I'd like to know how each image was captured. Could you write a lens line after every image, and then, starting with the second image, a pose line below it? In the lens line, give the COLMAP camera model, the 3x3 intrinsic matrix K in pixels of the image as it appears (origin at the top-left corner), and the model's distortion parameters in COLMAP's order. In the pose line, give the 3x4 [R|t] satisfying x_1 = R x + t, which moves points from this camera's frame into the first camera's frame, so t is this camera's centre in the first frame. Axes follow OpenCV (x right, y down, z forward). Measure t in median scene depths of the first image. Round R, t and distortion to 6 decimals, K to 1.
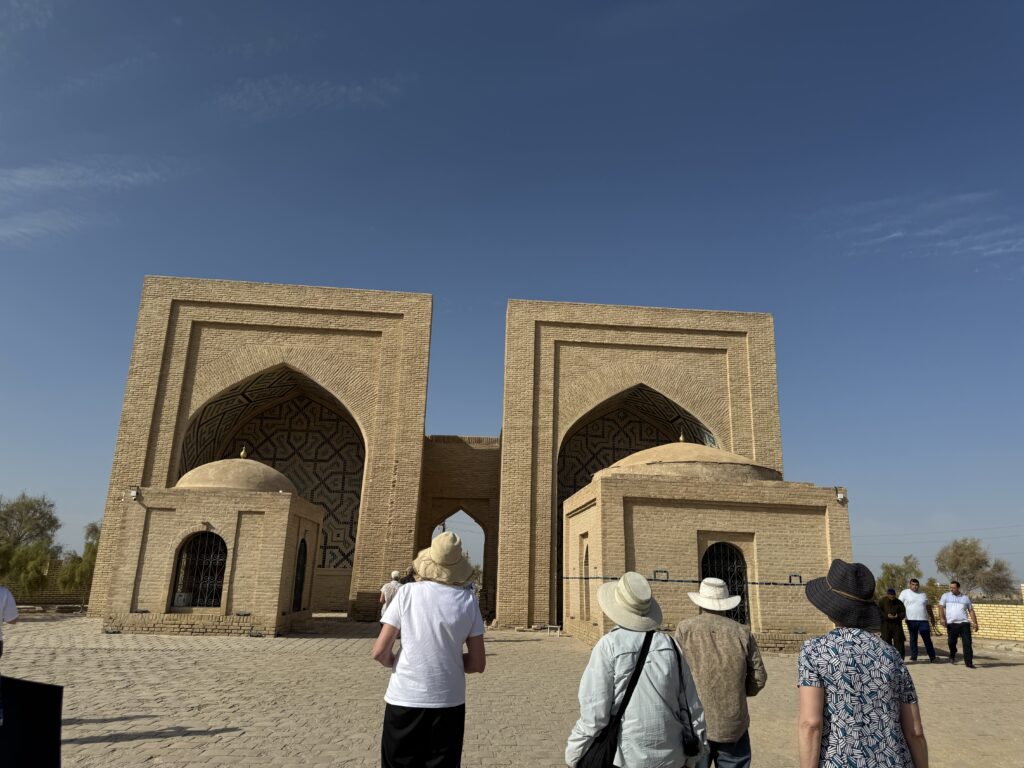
lens RADIAL K [[710.9, 0, 518.4], [0, 710.9, 388.8], [0, 0, 1]] dist [0.077617, -0.032931]
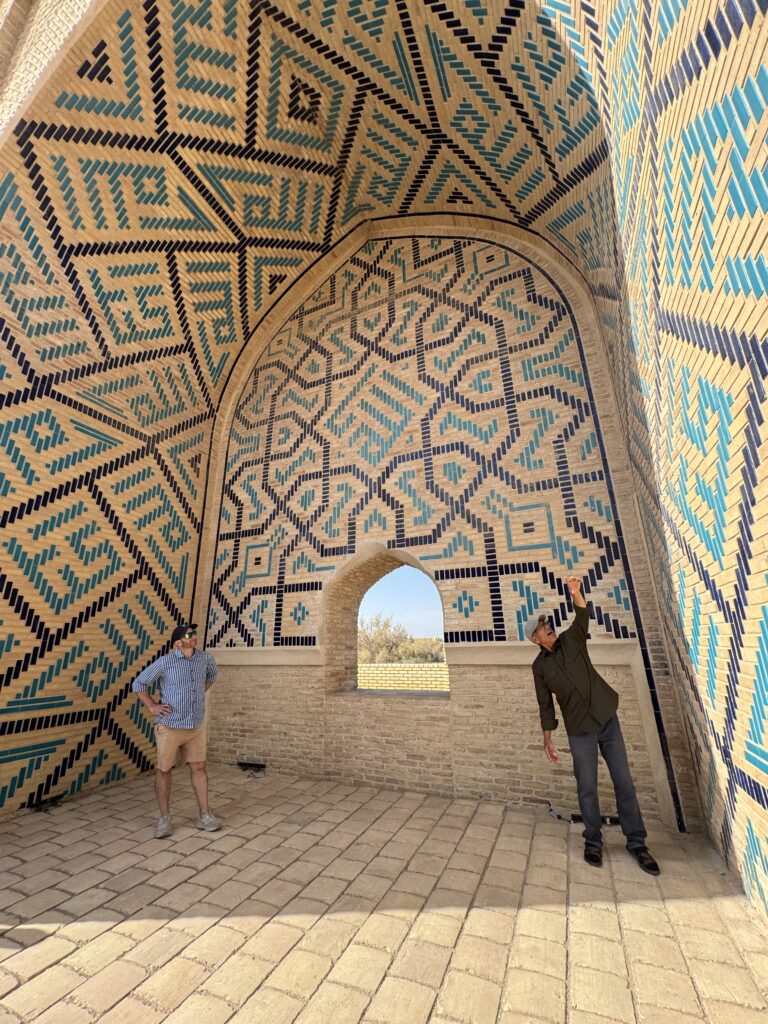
lens RADIAL K [[411.6, 0, 386.3], [0, 411.6, 509.2], [0, 0, 1]] dist [-0.001122, 0.000230]
pose [[0.860122, -0.206469, -0.466434, -0.242209], [0.176593, 0.978401, -0.107450, 0.224433], [0.478545, 0.010051, 0.878005, 0.902224]]
